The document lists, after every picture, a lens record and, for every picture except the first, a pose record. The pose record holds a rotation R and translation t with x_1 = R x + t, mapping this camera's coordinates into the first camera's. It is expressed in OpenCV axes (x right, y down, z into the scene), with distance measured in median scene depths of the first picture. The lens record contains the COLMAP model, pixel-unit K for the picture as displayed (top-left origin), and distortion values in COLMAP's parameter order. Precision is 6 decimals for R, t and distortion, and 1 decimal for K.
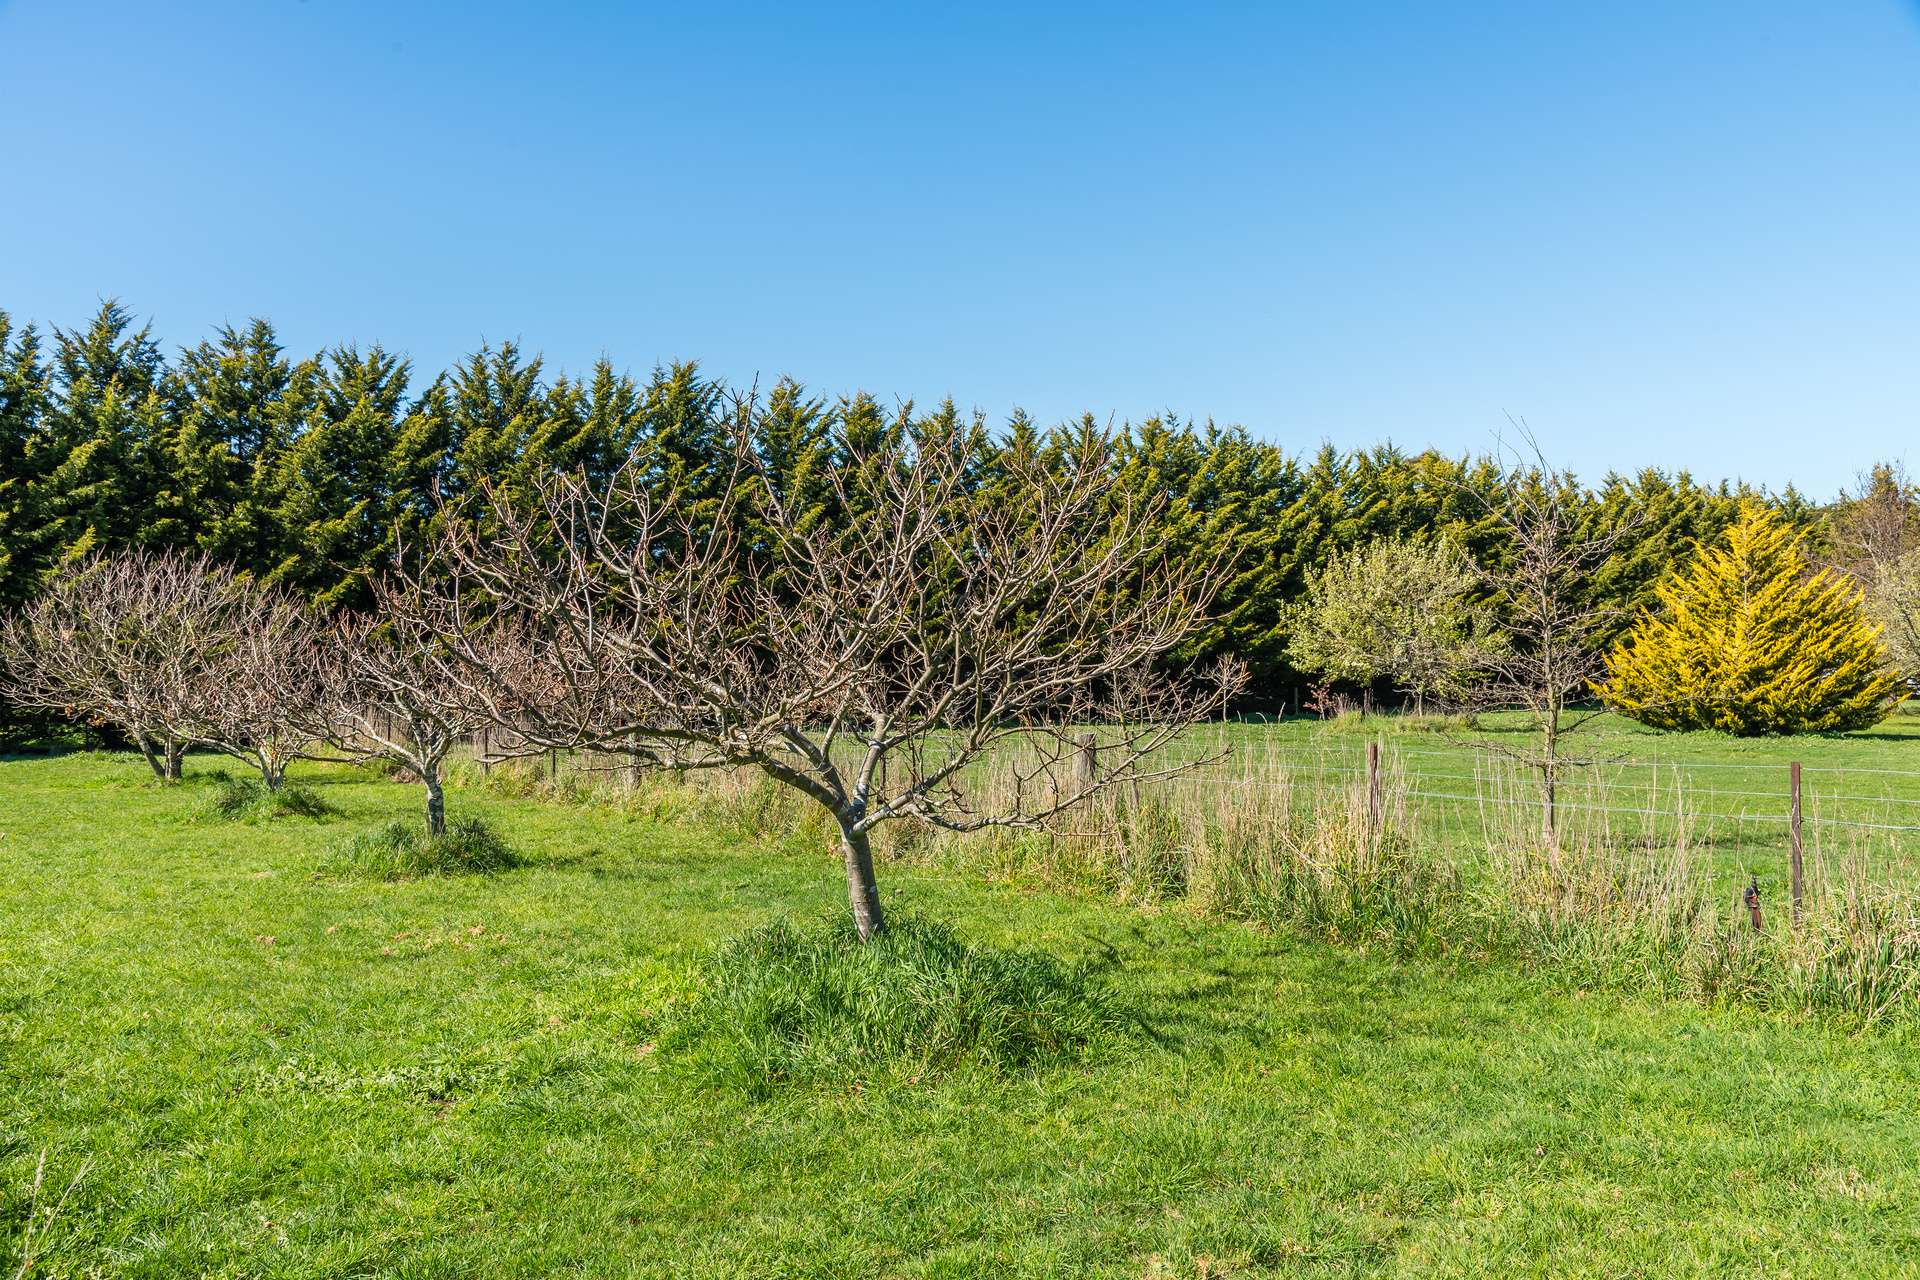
lens RADIAL K [[1641.9, 0, 945.9], [0, 1641.9, 644.5], [0, 0, 1]] dist [0.032074, -0.027978]
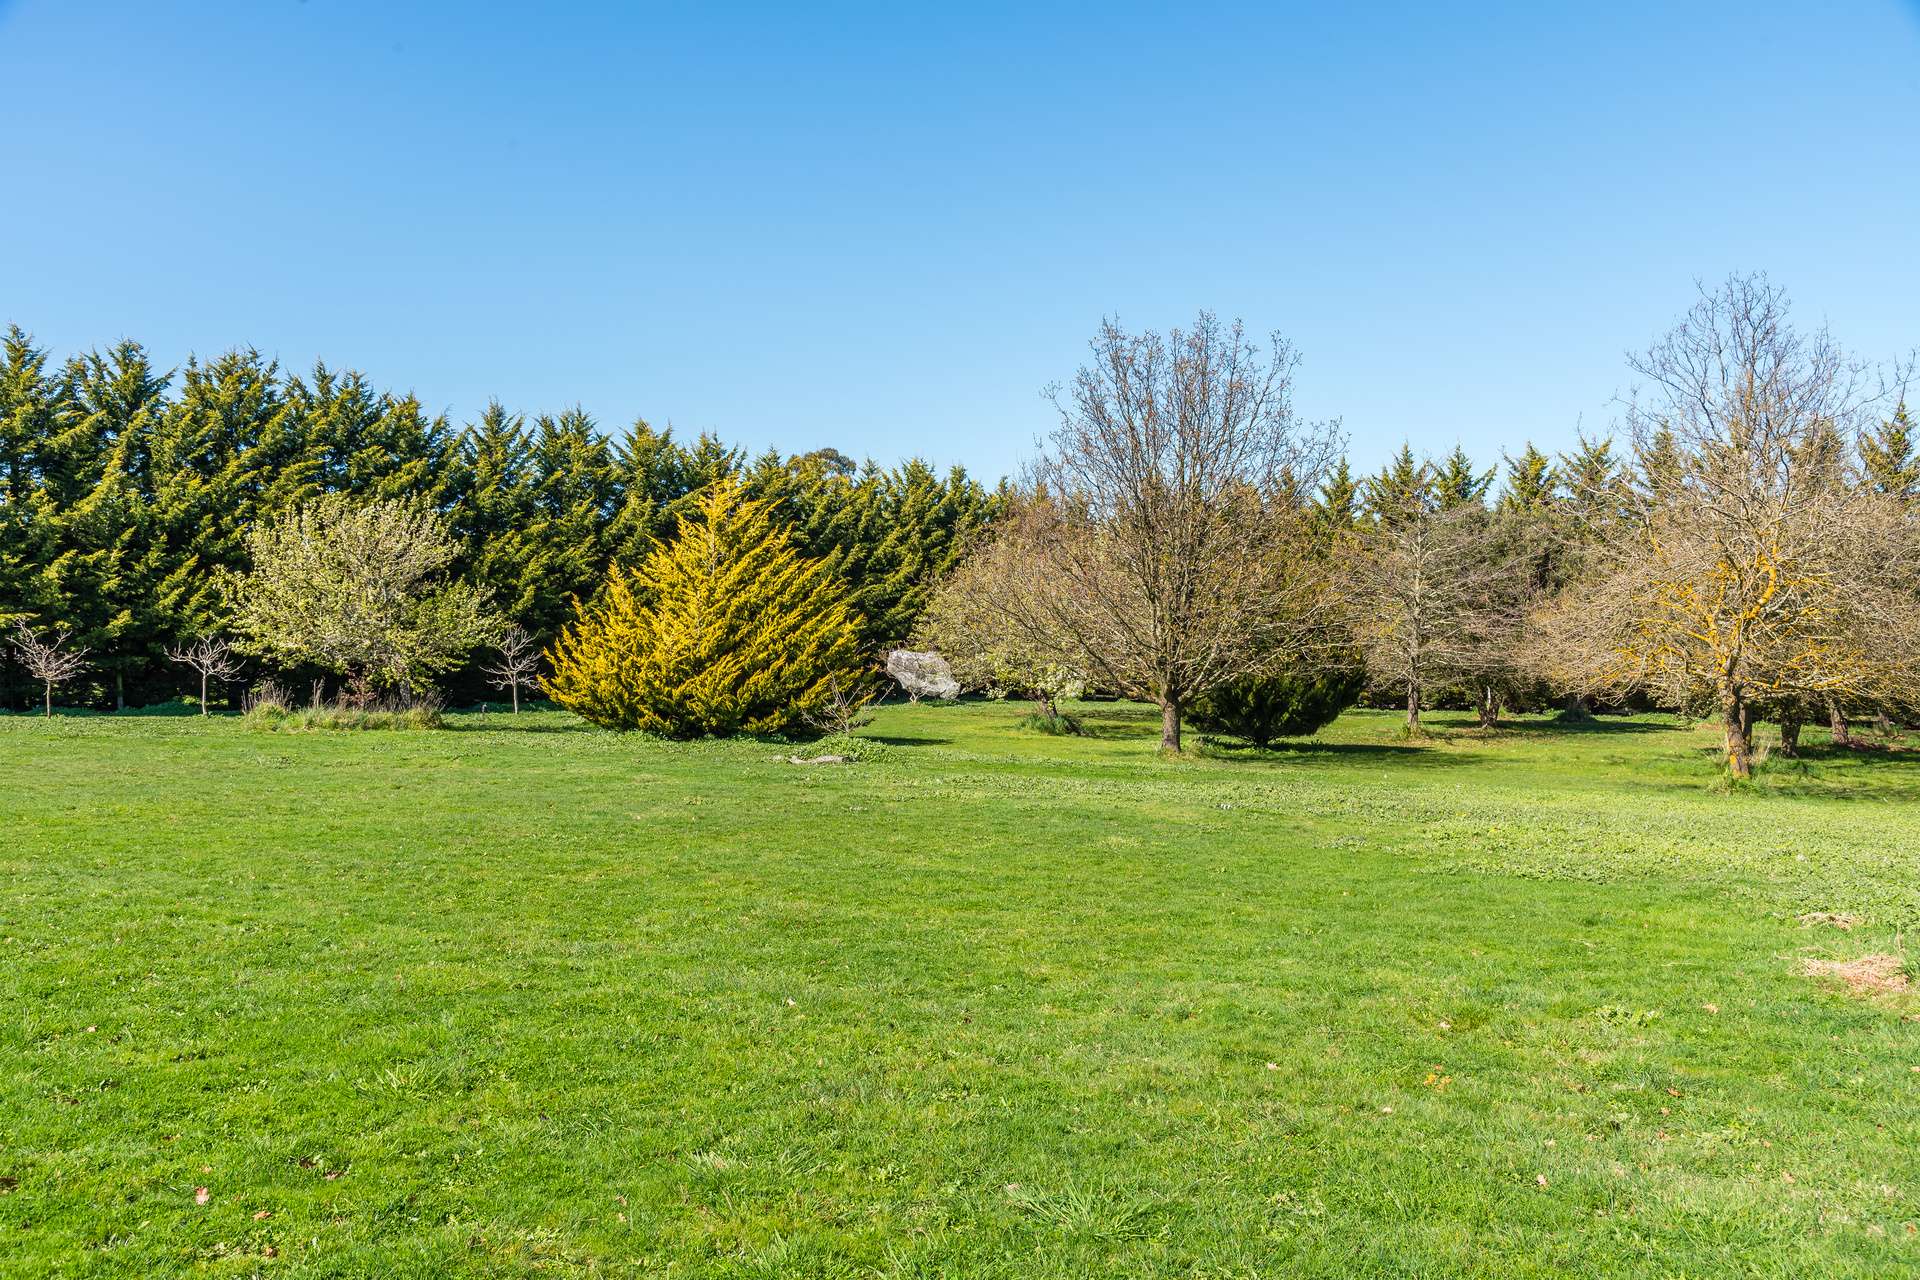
lens RADIAL K [[1544.7, 0, 951.0], [0, 1544.7, 647.9], [0, 0, 1]] dist [-0.007735, -0.009309]
pose [[0.969615, 0.024865, 0.243369, 0.391265], [-0.026268, 0.999652, 0.002520, 0.002759], [-0.243221, -0.008836, 0.969931, 0.181246]]
